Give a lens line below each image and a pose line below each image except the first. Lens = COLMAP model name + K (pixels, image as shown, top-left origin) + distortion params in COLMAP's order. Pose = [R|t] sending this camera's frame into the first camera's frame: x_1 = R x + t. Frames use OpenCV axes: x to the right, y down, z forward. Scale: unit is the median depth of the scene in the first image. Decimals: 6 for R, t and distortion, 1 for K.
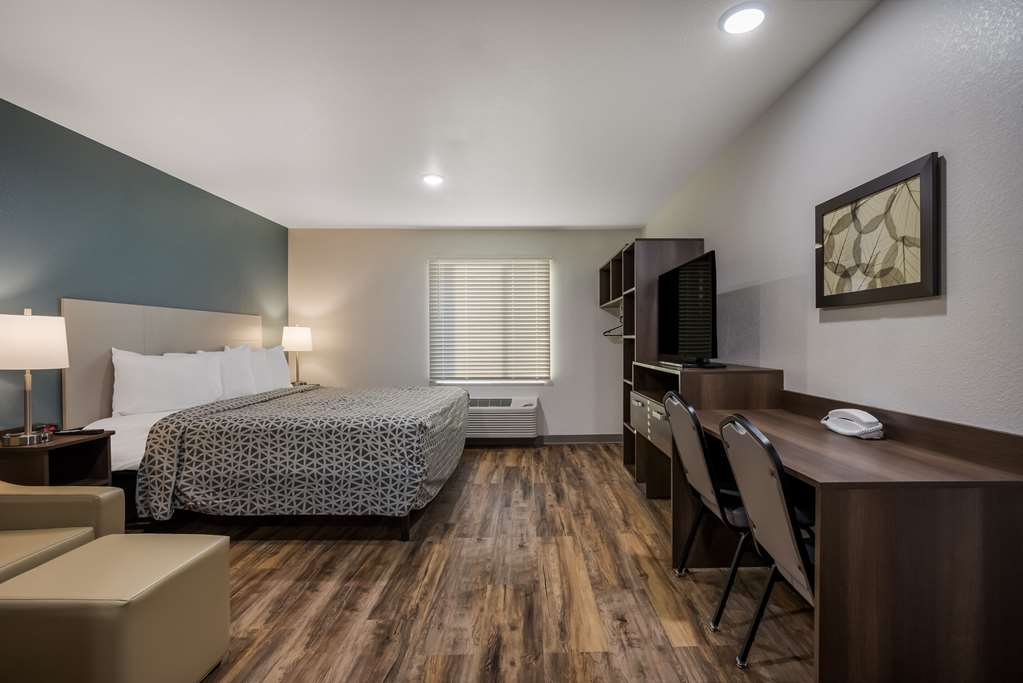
lens RADIAL K [[468.5, 0, 511.6], [0, 468.5, 339.7], [0, 0, 1]] dist [-0.016815, 0.000096]
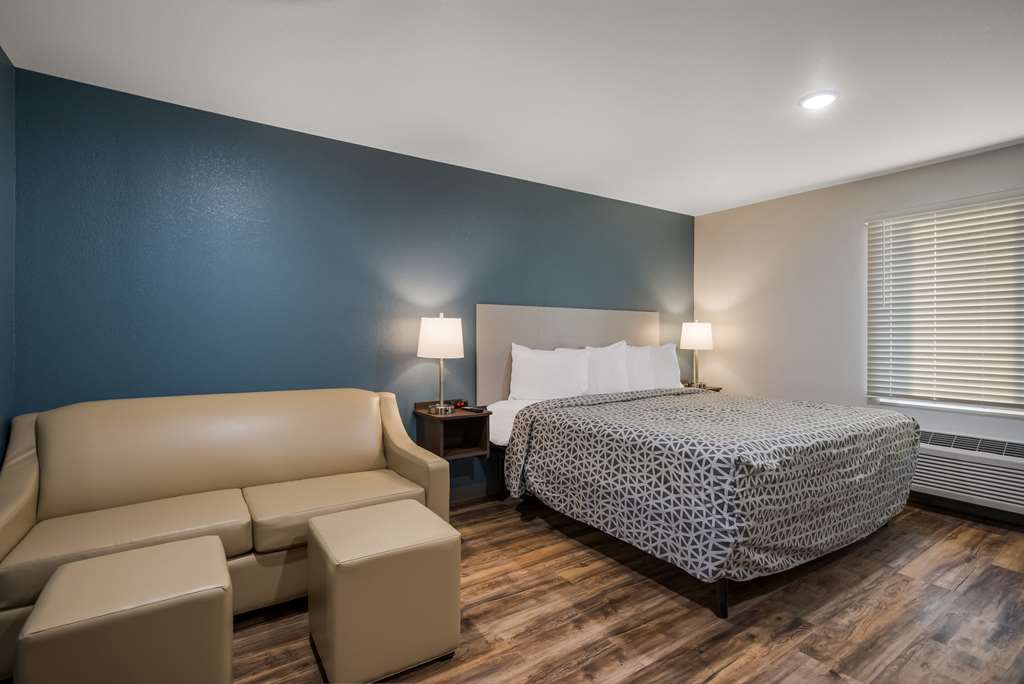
lens RADIAL K [[482.1, 0, 514.4], [0, 482.1, 338.5], [0, 0, 1]] dist [-0.006692, 0.001320]
pose [[0.582364, 0.008095, -0.812888, 0.191998], [-0.005095, 0.999967, 0.006308, -0.002061], [0.812912, 0.000468, 0.582386, 0.317542]]
